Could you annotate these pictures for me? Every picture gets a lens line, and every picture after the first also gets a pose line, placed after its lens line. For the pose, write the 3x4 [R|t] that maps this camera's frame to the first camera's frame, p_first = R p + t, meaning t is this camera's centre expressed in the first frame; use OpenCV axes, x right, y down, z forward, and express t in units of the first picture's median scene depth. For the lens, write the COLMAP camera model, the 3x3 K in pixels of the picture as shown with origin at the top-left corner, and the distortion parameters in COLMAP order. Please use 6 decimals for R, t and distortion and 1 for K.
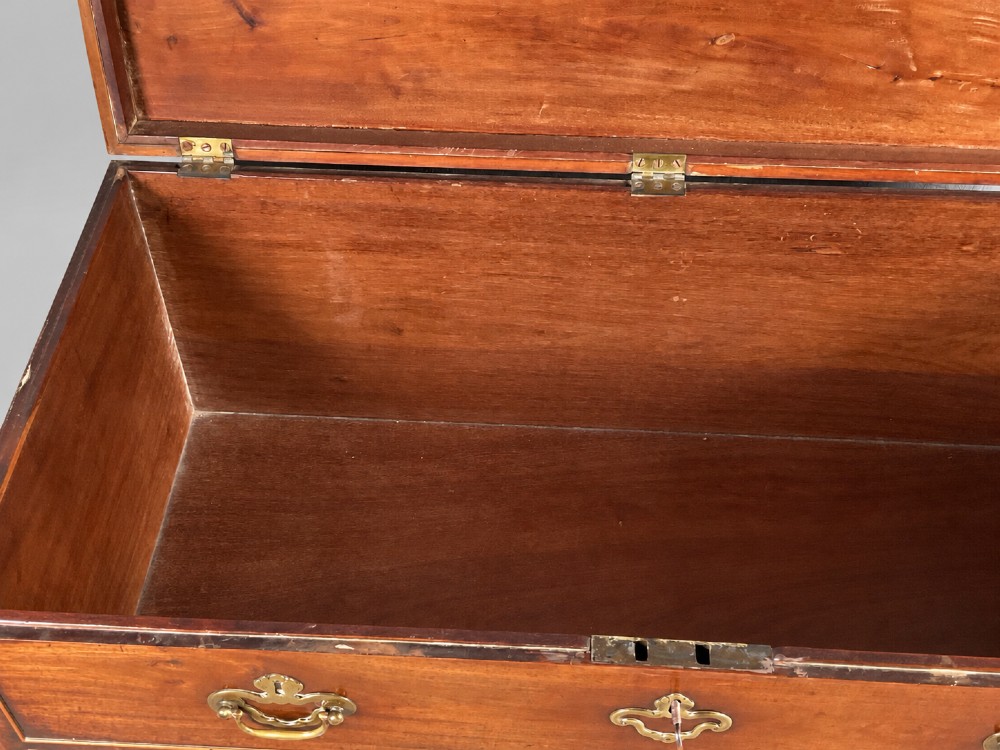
lens RADIAL K [[1244.1, 0, 495.9], [0, 1244.1, 374.3], [0, 0, 1]] dist [0.085384, 0.000000]
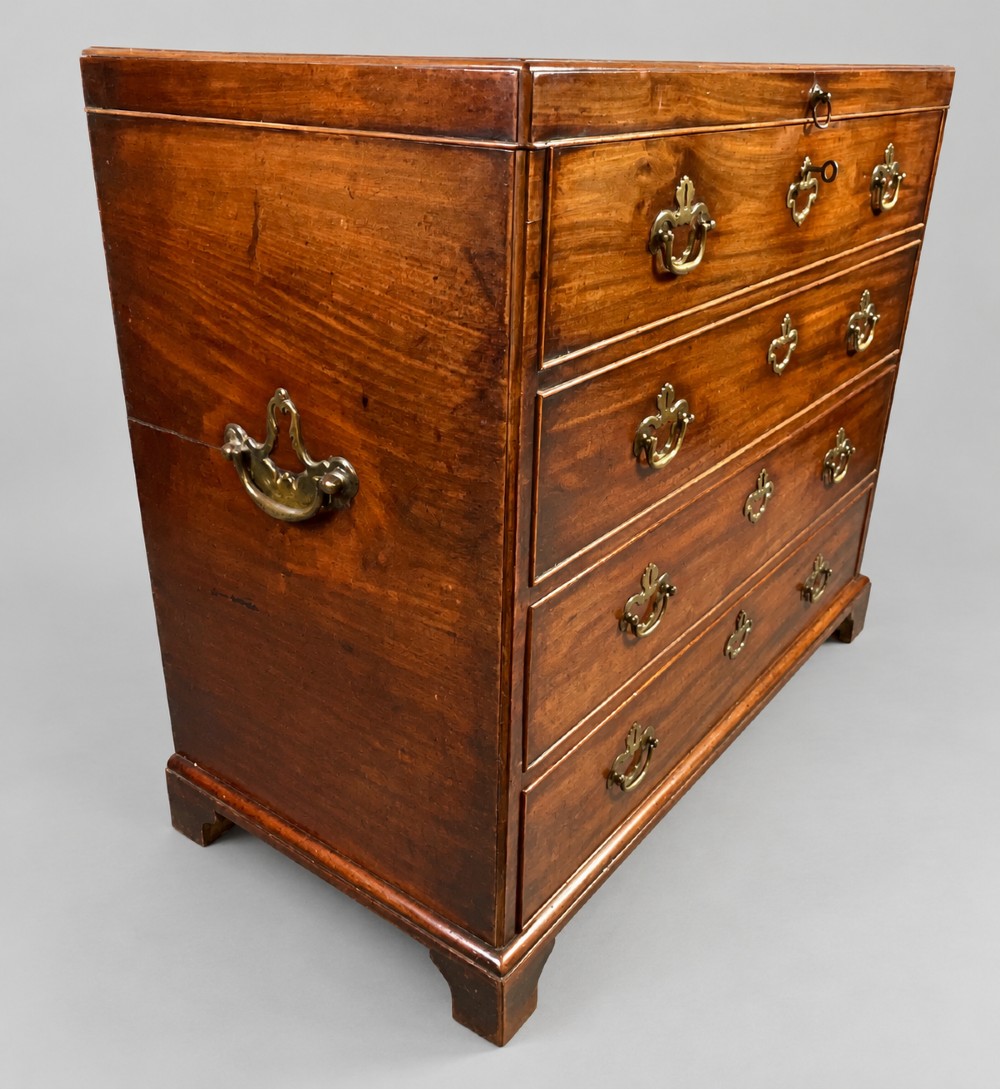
lens RADIAL K [[1036.8, 0, 503.2], [0, 1036.8, 542.8], [0, 0, 1]] dist [-0.015207, 0.000000]
pose [[0.550158, -0.354045, 0.756293, -1.083964], [0.614496, 0.784897, -0.079574, 0.457751], [-0.565439, 0.508517, 0.649376, 0.583543]]
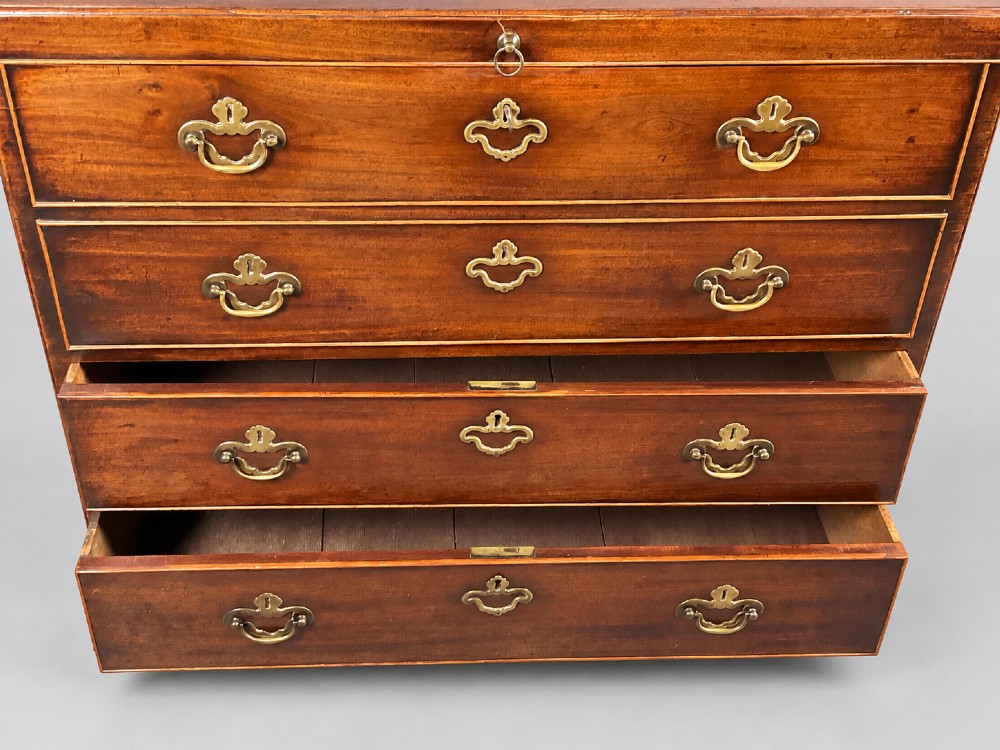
lens RADIAL K [[1266.8, 0, 499.5], [0, 1266.8, 373.0], [0, 0, 1]] dist [0.082531, 0.000000]
pose [[0.992474, -0.053289, 0.110250, -0.042566], [0.073230, 0.979895, -0.185588, 0.782335], [-0.098144, 0.192265, 0.976423, -0.364519]]
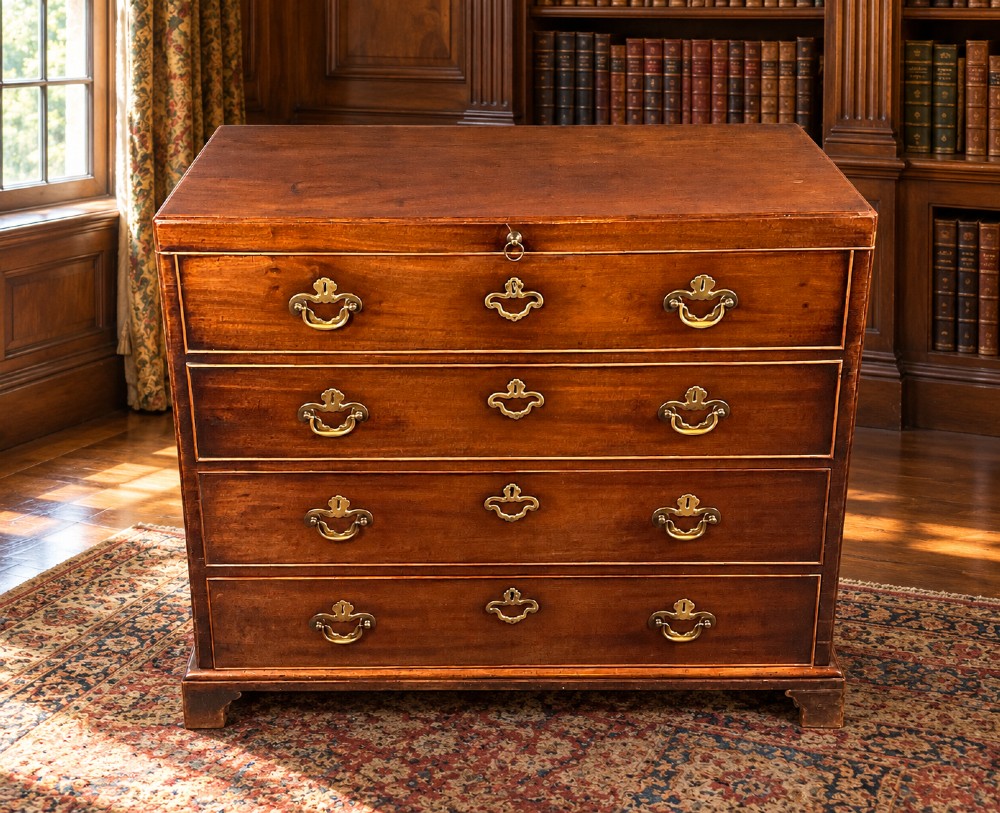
lens RADIAL K [[1964.5, 0, 491.5], [0, 1964.5, 509.8], [0, 0, 1]] dist [0.409896, 0.000000]
pose [[0.997567, -0.038668, 0.058003, -0.096575], [0.054140, 0.953898, -0.295206, 1.495165], [-0.043914, 0.297628, 0.953671, -1.919688]]
